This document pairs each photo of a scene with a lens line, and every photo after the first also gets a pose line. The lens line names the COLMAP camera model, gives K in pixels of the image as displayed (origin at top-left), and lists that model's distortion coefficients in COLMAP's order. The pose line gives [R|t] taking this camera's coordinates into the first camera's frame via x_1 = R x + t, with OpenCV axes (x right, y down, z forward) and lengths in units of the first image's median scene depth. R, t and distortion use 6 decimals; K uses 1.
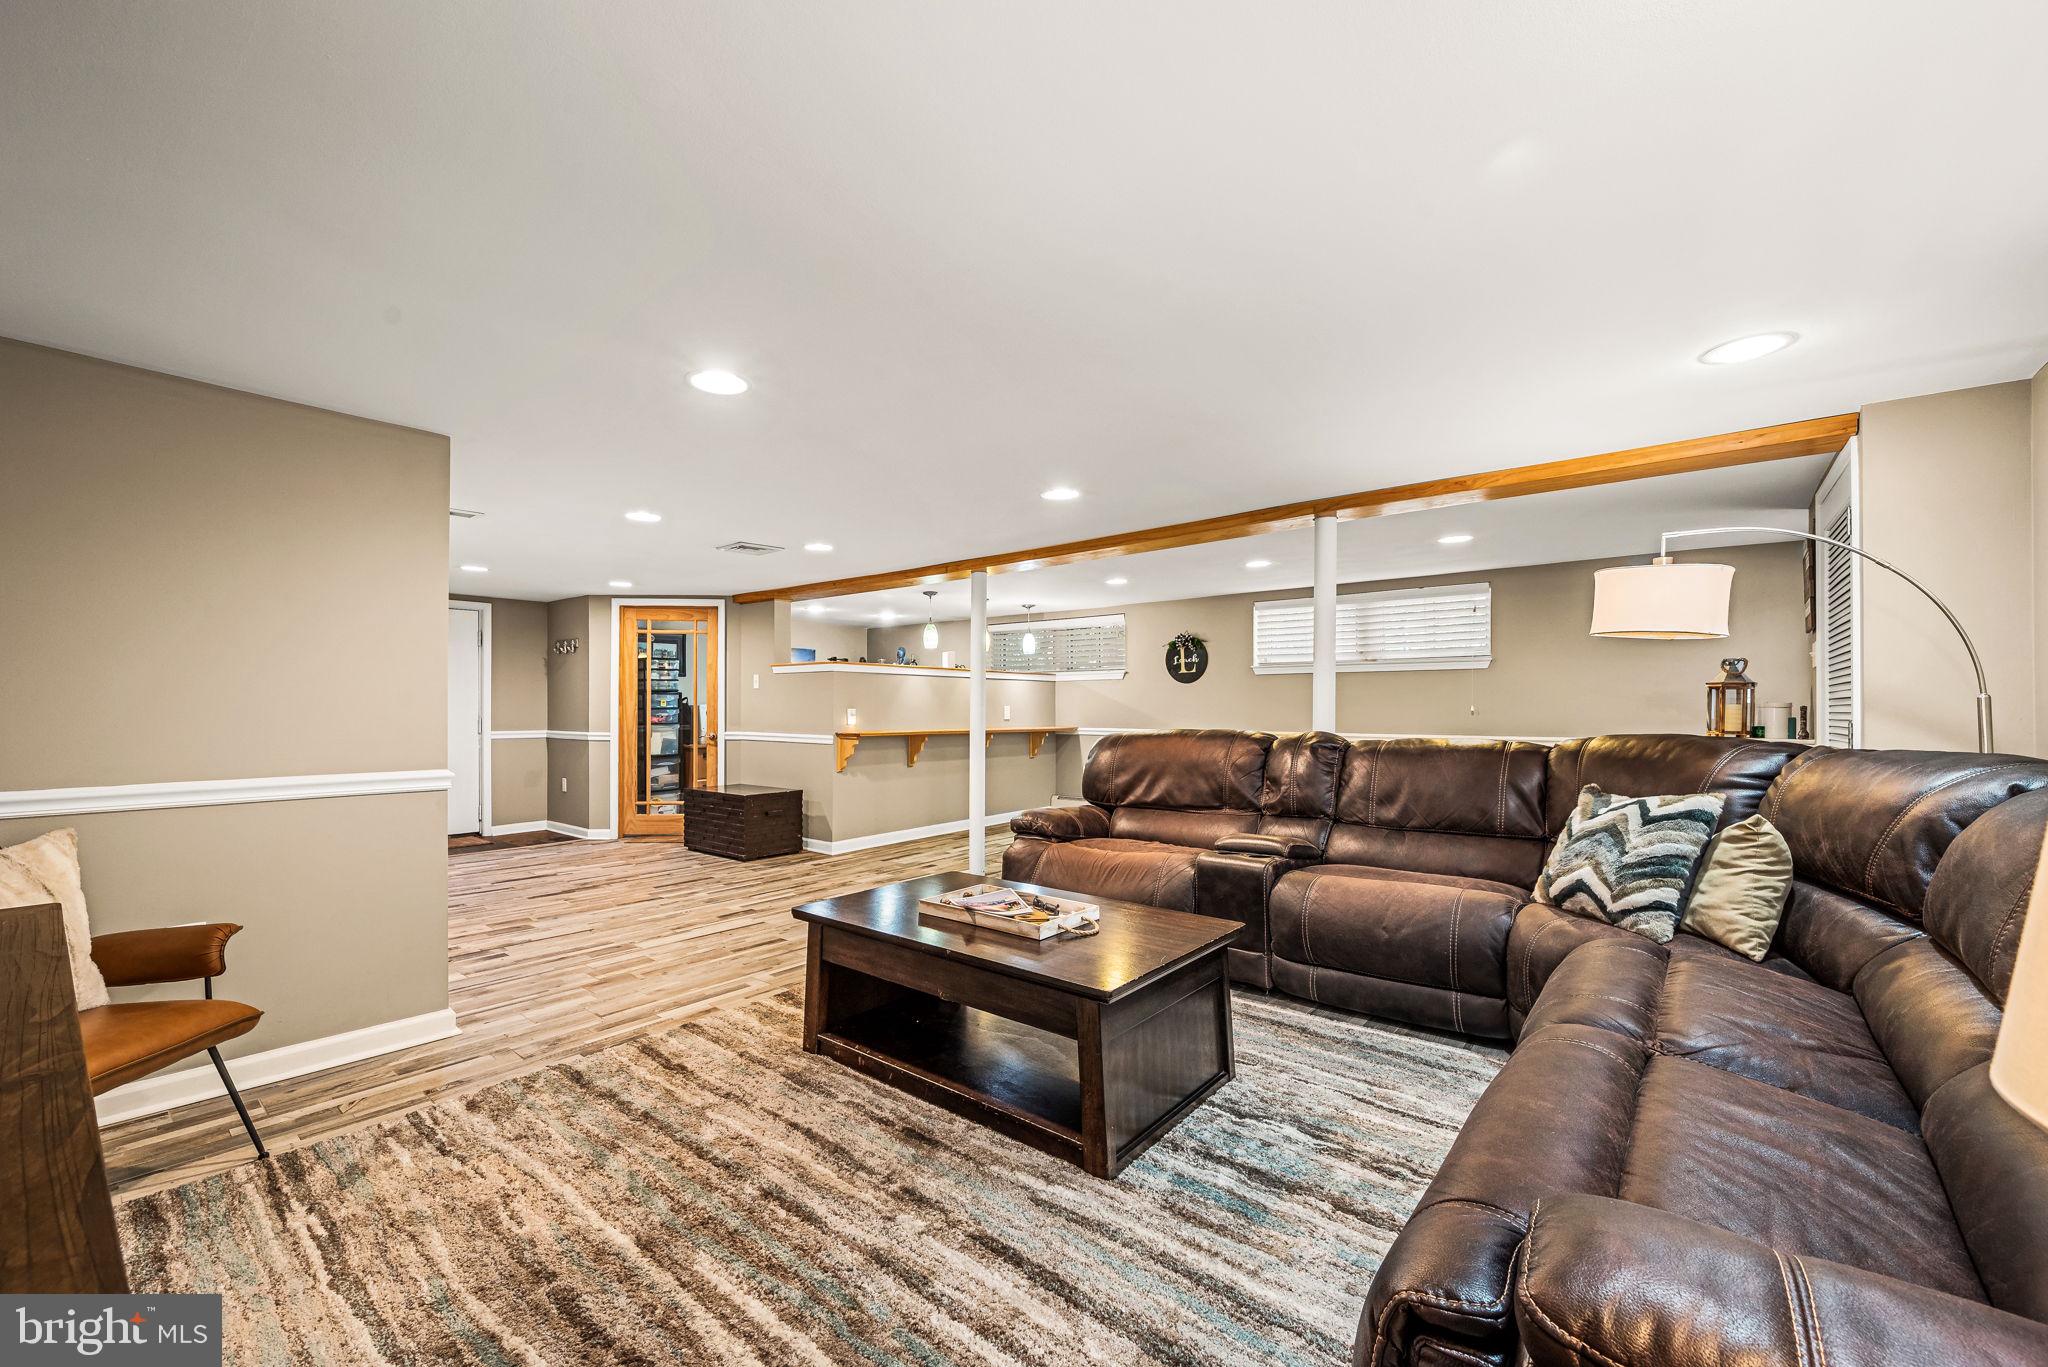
lens RADIAL K [[805.0, 0, 1025.7], [0, 805.0, 693.7], [0, 0, 1]] dist [0.000725, 0.000107]
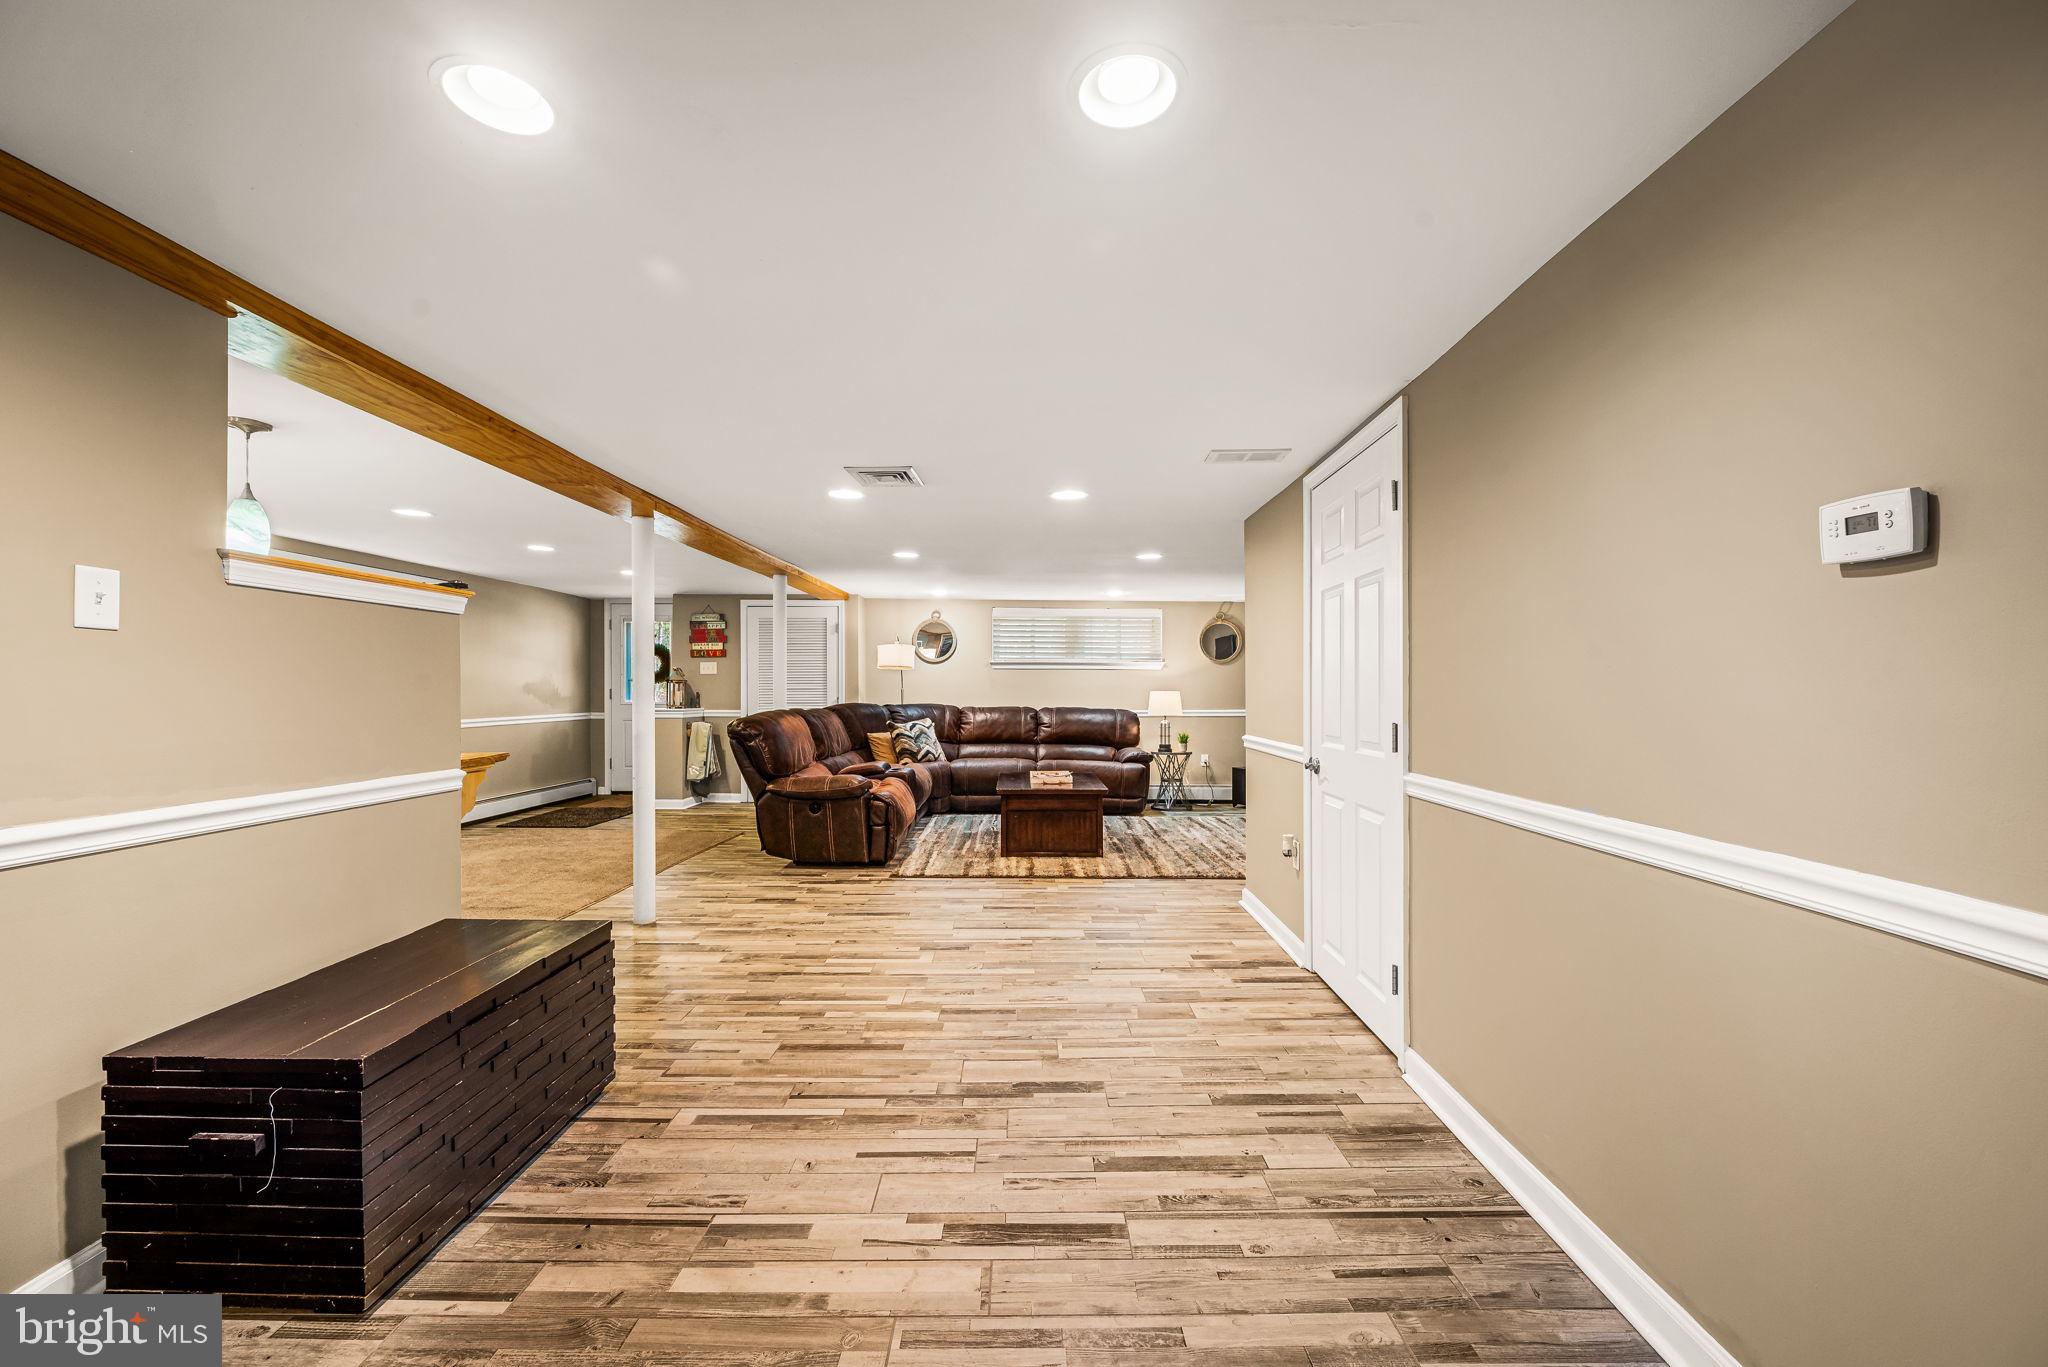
lens RADIAL K [[805.0, 0, 1028.0], [0, 805.0, 684.1], [0, 0, 1]] dist [0.000725, 0.000107]
pose [[-0.626343, 0.001592, 0.779546, -1.133482], [-0.004830, 0.999971, -0.005923, 0.014572], [-0.779533, -0.007475, -0.626317, 1.569225]]
